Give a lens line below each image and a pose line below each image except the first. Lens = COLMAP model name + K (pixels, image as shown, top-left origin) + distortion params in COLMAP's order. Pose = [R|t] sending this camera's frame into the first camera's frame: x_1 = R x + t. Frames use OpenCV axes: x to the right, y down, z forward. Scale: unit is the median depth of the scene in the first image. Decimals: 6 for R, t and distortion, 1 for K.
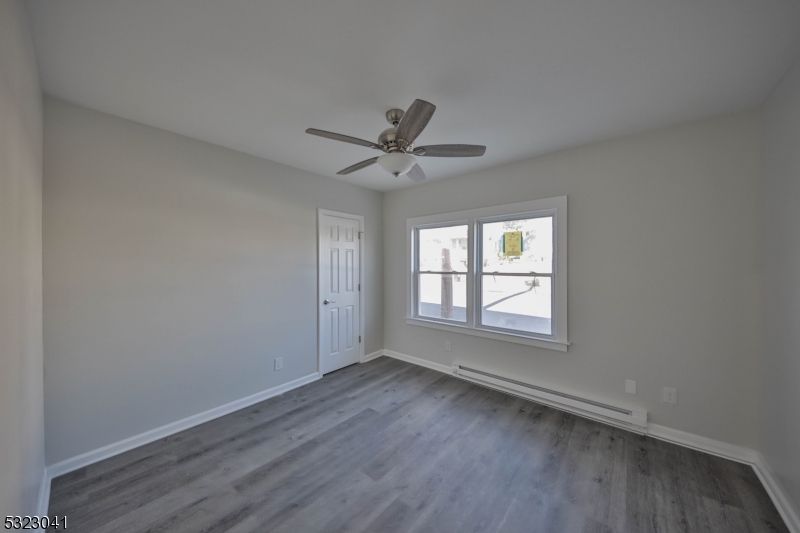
lens RADIAL K [[272.9, 0, 400.0], [0, 272.9, 266.5], [0, 0, 1]] dist [-0.027275, -0.000008]
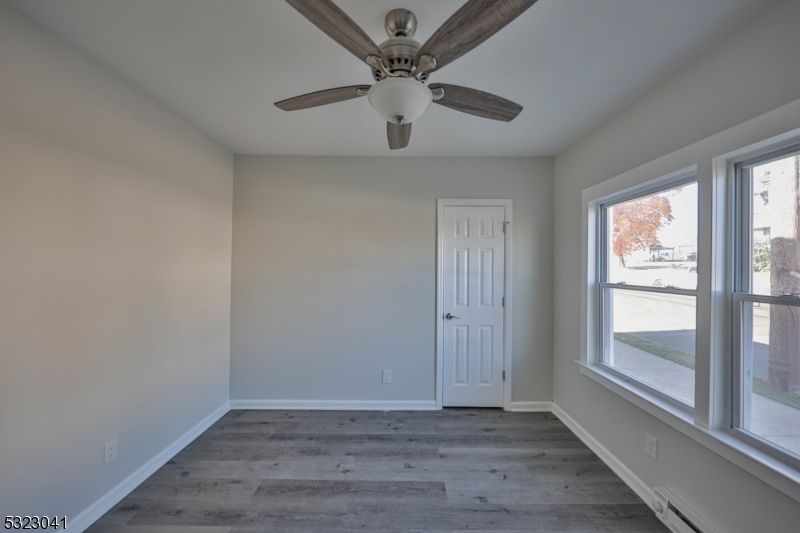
lens RADIAL K [[291.7, 0, 400.0], [0, 291.7, 266.5], [0, 0, 1]] dist [0.000672, -0.000015]
pose [[0.638512, 0.007796, -0.769572, 0.299831], [-0.017157, 0.999844, -0.004106, -0.006758], [0.769421, 0.015825, 0.638546, 0.361469]]
